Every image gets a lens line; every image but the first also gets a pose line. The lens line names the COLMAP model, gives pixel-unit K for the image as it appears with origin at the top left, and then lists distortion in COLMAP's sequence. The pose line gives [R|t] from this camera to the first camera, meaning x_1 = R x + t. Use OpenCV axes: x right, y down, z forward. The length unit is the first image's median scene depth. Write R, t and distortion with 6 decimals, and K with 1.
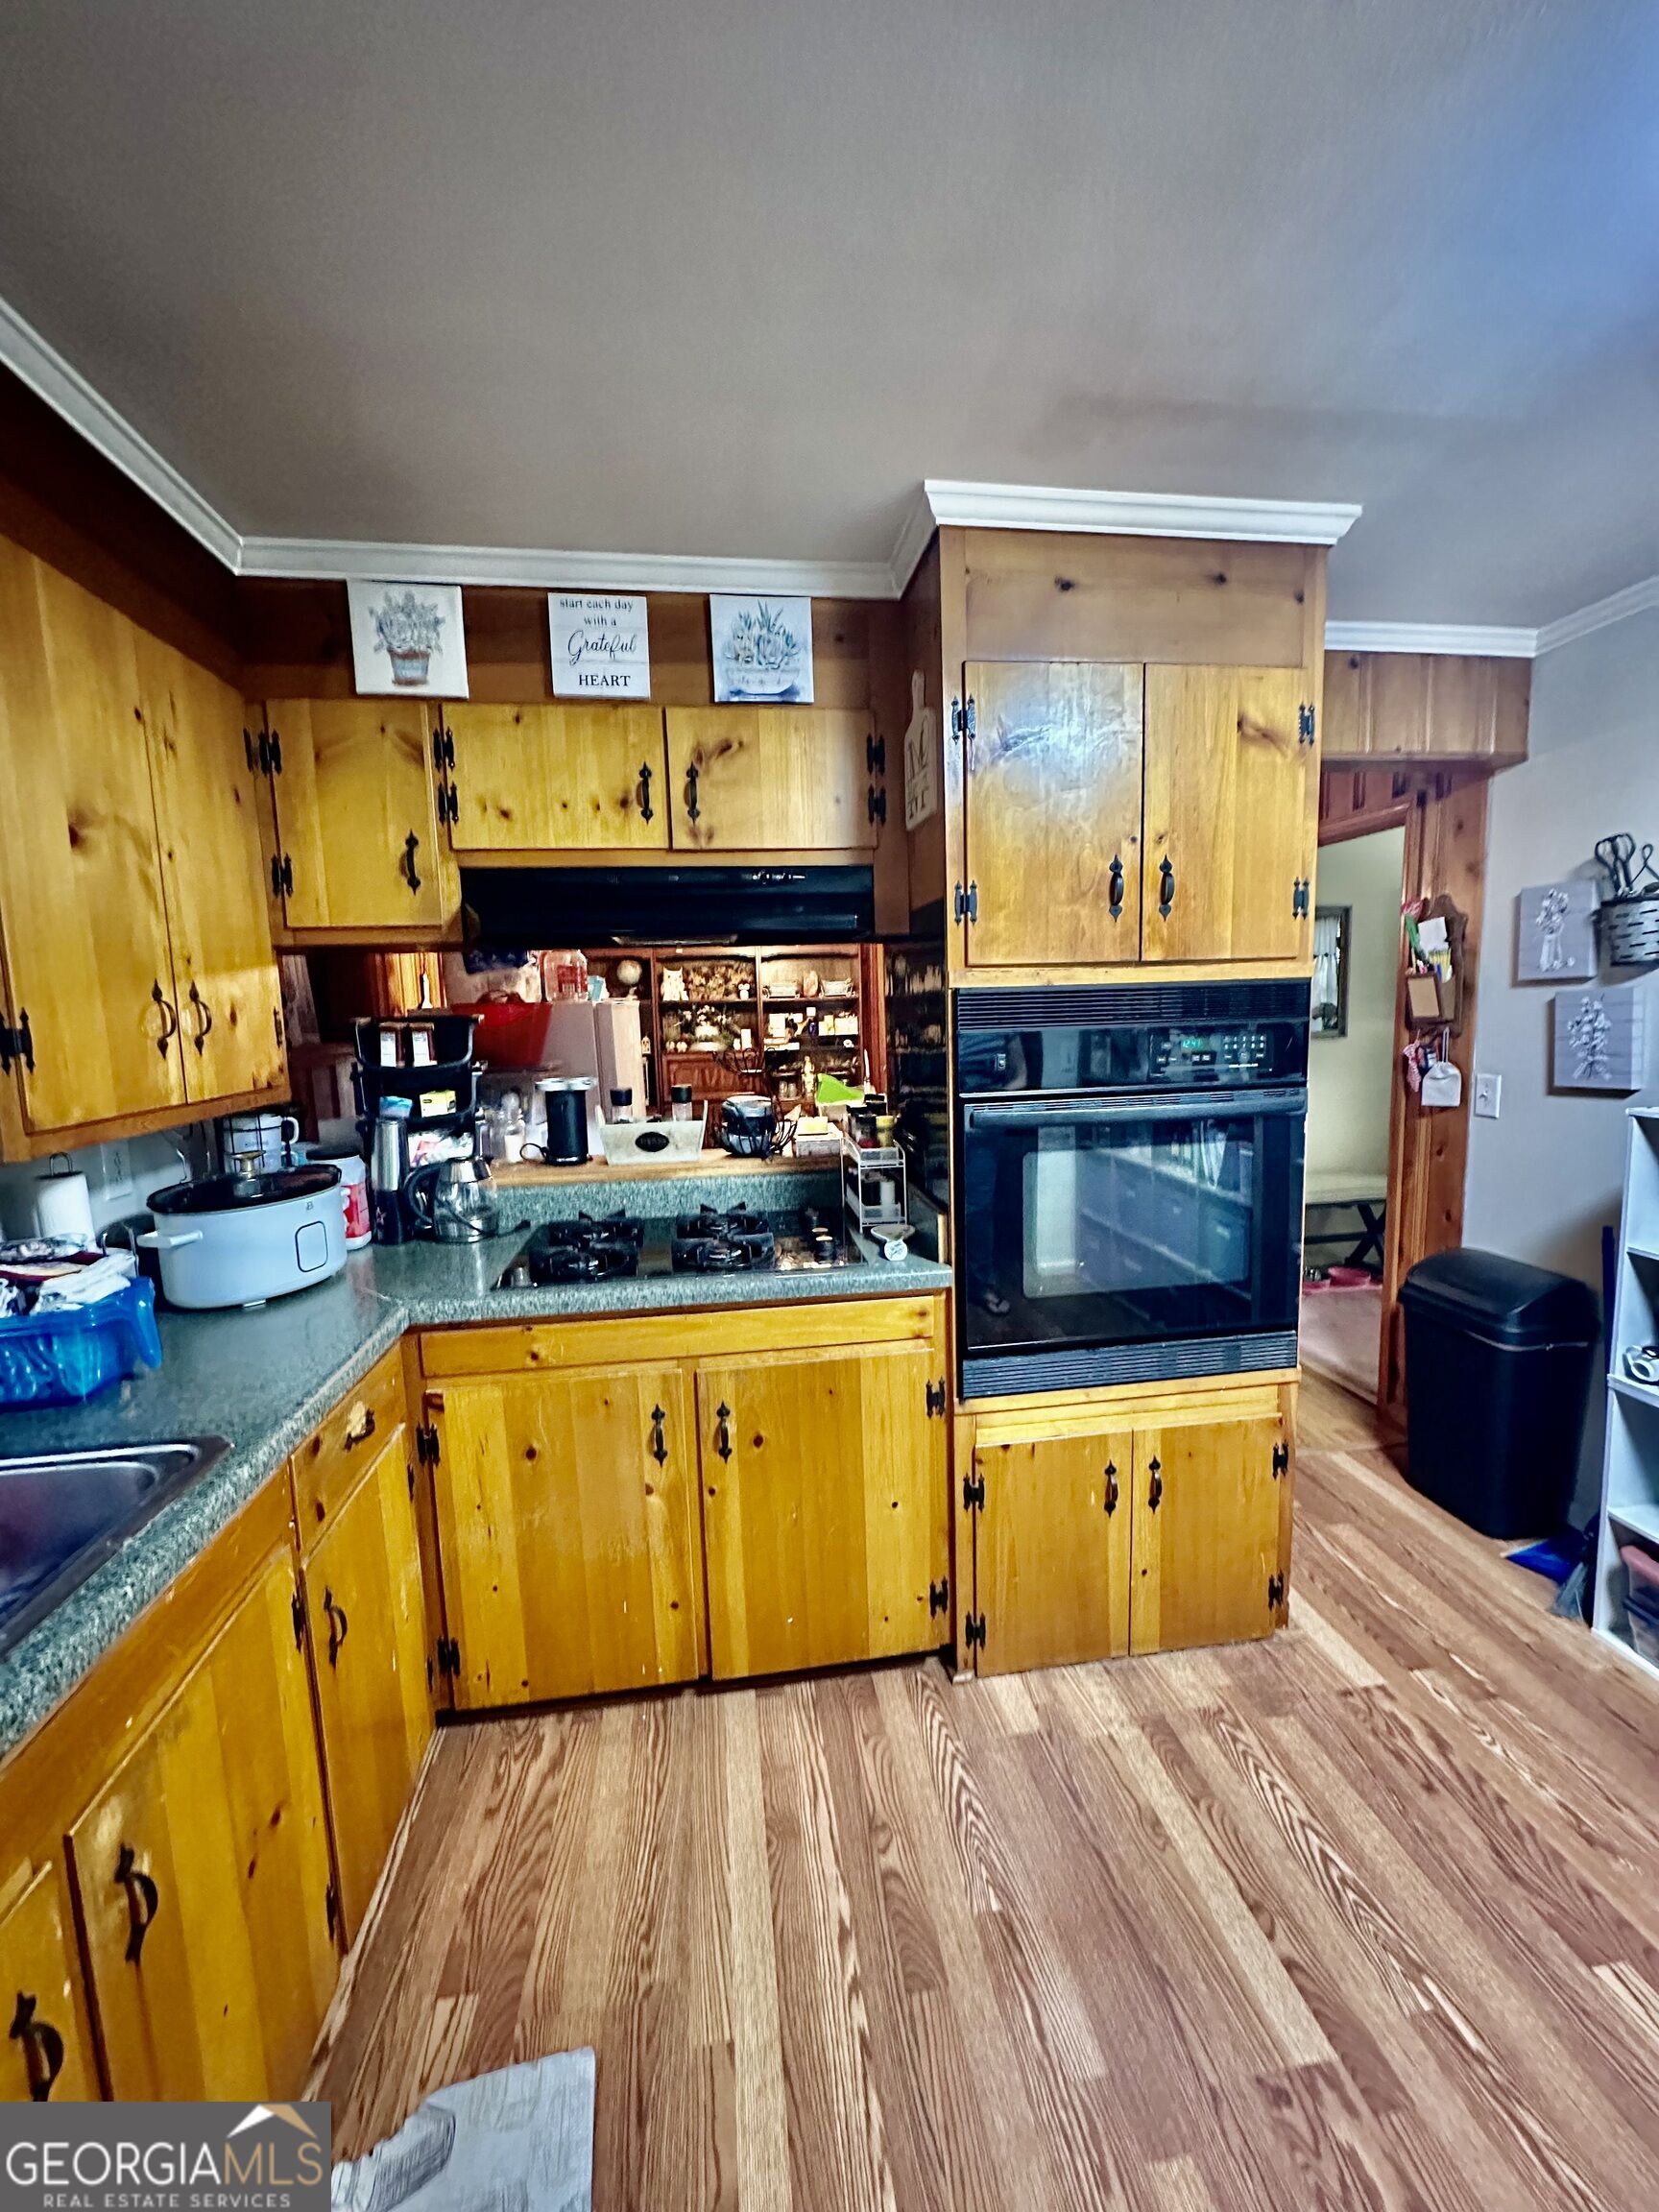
lens RADIAL K [[873.5, 0, 834.7], [0, 873.5, 1096.8], [0, 0, 1]] dist [0.002586, 0.000176]
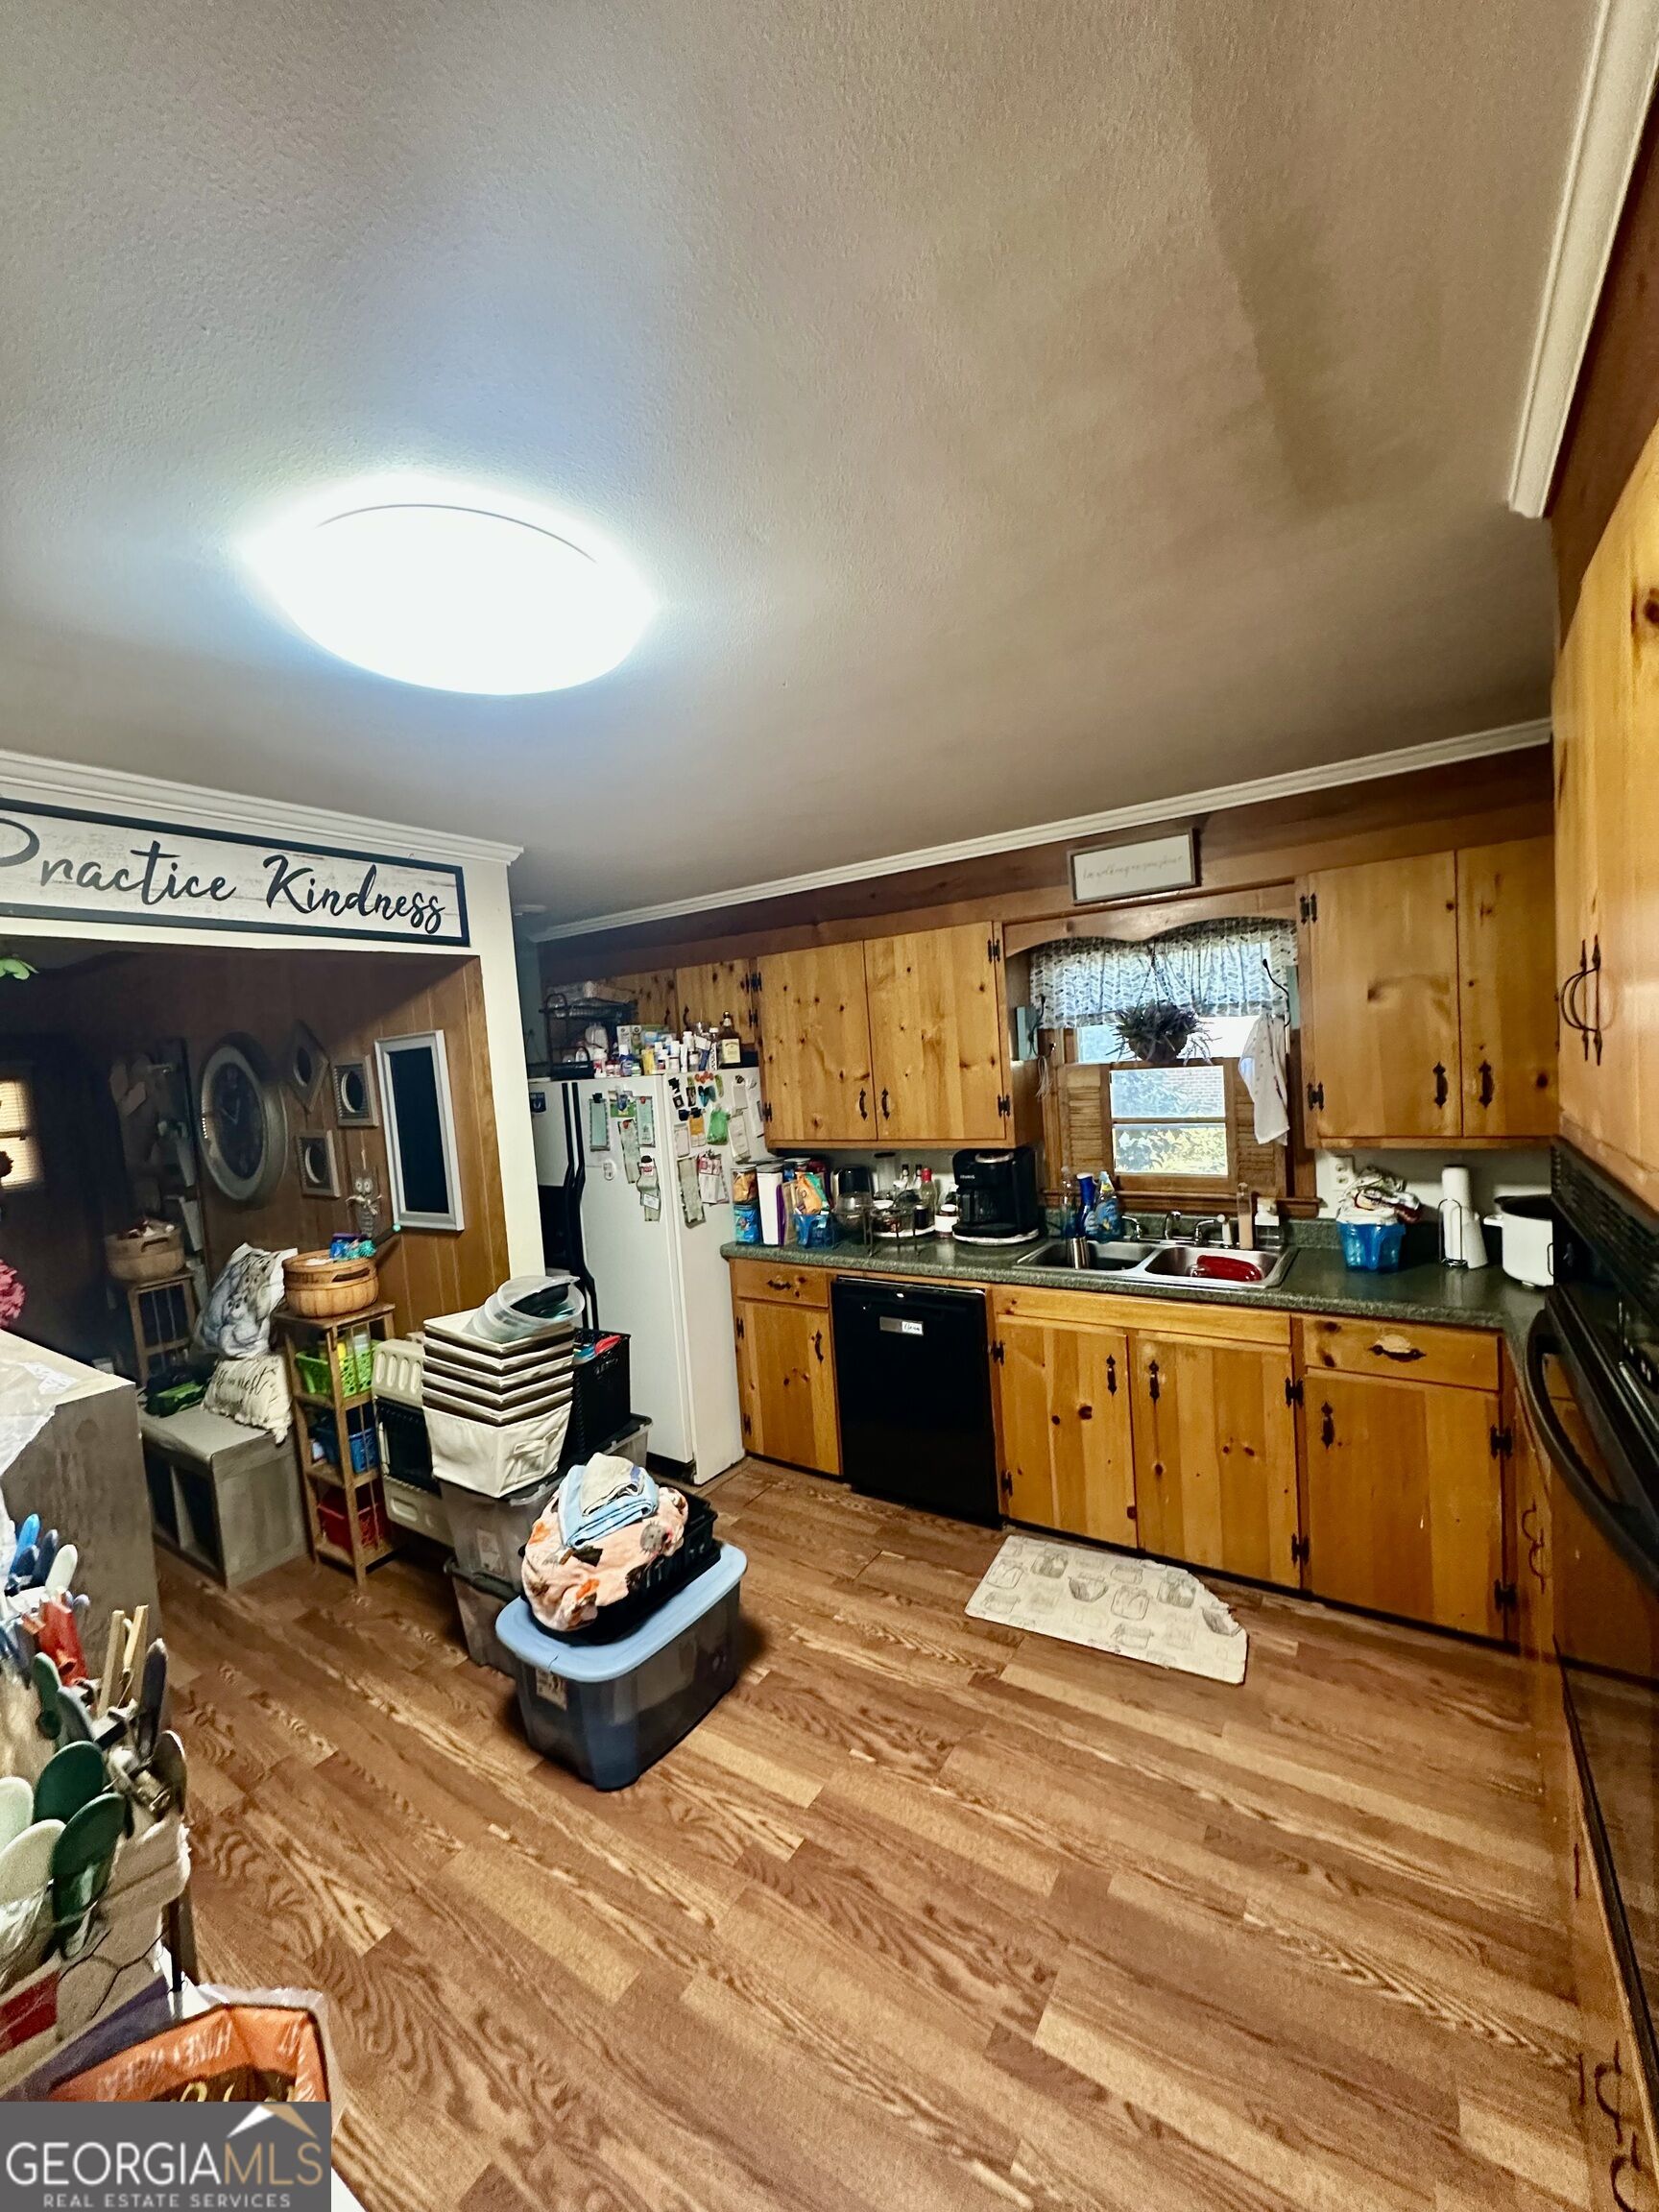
lens RADIAL K [[873.5, 0, 828.3], [0, 873.5, 1111.5], [0, 0, 1]] dist [0.002586, 0.000176]
pose [[-0.663495, 0.117393, -0.738914, 1.005106], [0.000403, 0.987670, 0.156552, -0.239622], [0.748181, 0.103574, -0.655361, 0.969754]]
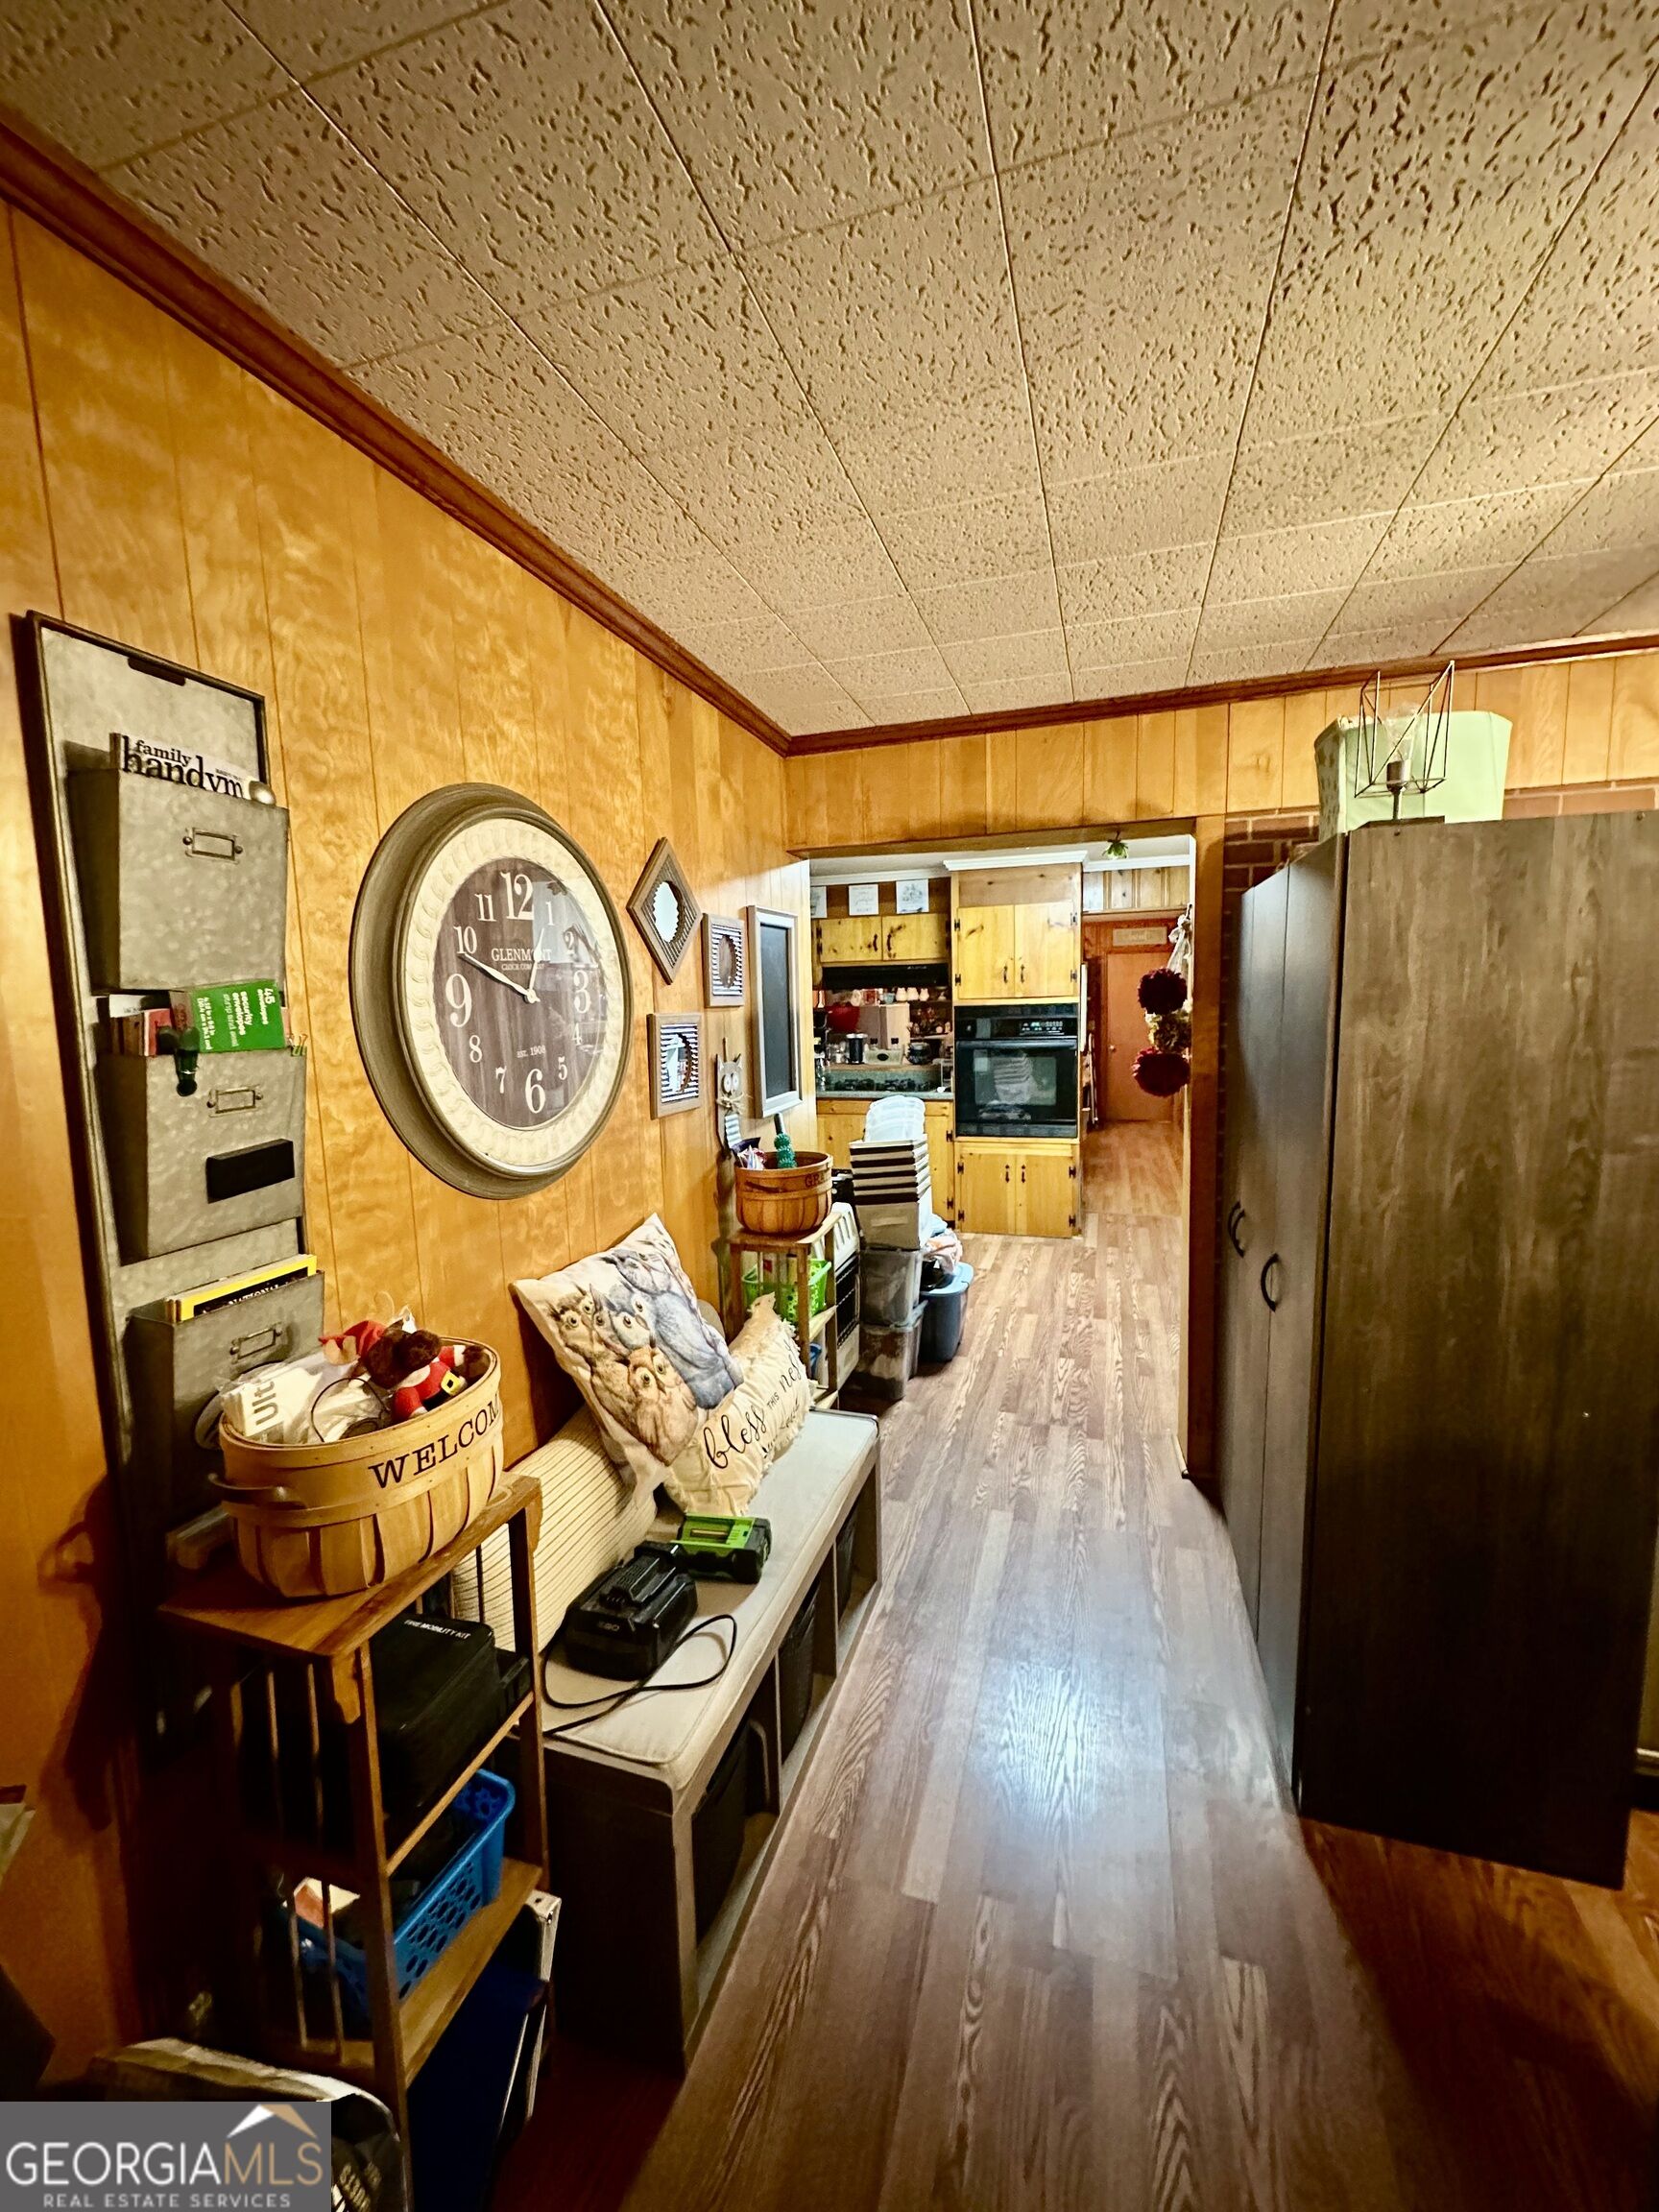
lens RADIAL K [[873.5, 0, 831.2], [0, 873.5, 1103.8], [0, 0, 1]] dist [0.002586, 0.000176]
pose [[0.900401, 0.059429, -0.430983, 1.088226], [-0.052435, 0.998229, 0.028101, 0.165863], [0.431890, -0.002703, 0.901922, -2.027035]]
